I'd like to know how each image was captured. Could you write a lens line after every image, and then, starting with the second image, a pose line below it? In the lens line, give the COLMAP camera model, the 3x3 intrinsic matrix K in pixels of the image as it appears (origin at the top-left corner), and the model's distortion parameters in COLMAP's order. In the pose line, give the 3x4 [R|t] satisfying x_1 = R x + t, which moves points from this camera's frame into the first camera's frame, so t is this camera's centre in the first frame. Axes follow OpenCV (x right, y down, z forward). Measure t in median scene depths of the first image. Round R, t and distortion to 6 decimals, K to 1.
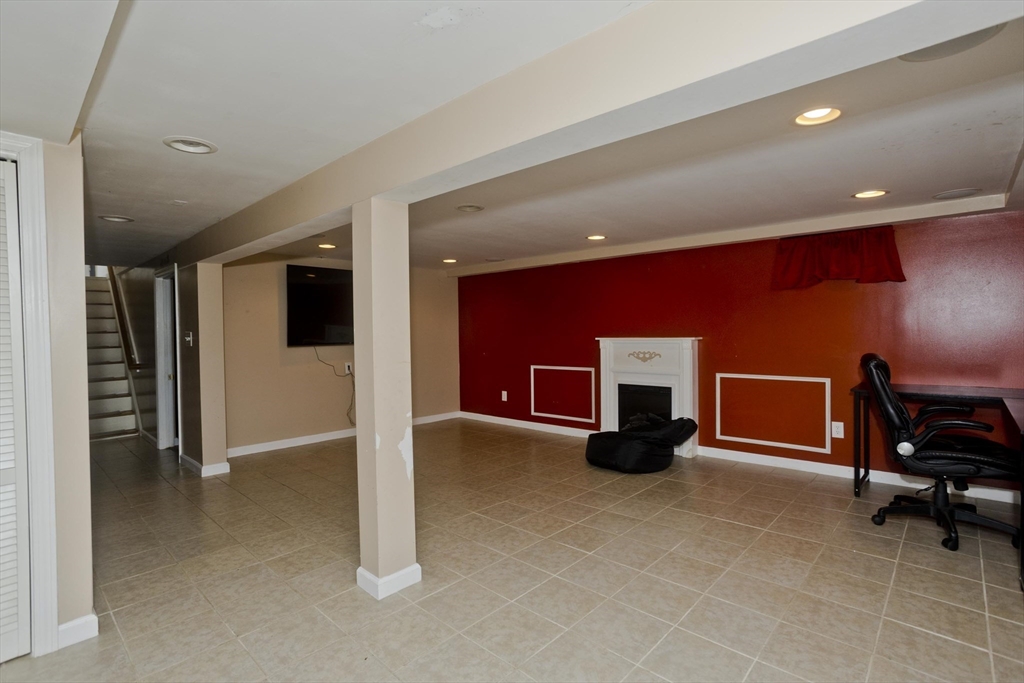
lens RADIAL K [[489.1, 0, 510.8], [0, 489.1, 344.3], [0, 0, 1]] dist [-0.016576, 0.011091]
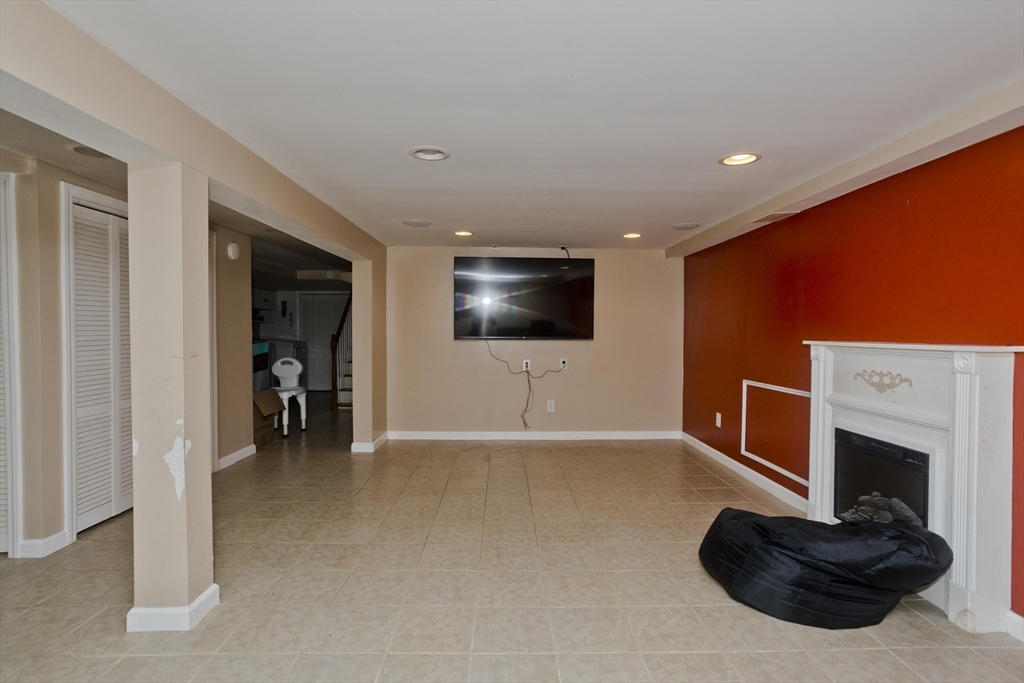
lens RADIAL K [[489.1, 0, 509.3], [0, 489.1, 332.2], [0, 0, 1]] dist [-0.016576, 0.011091]
pose [[0.700528, 0.020464, -0.713331, 0.359583], [-0.032429, 0.999469, -0.003174, -0.010923], [0.712888, 0.025356, 0.700820, 0.384687]]
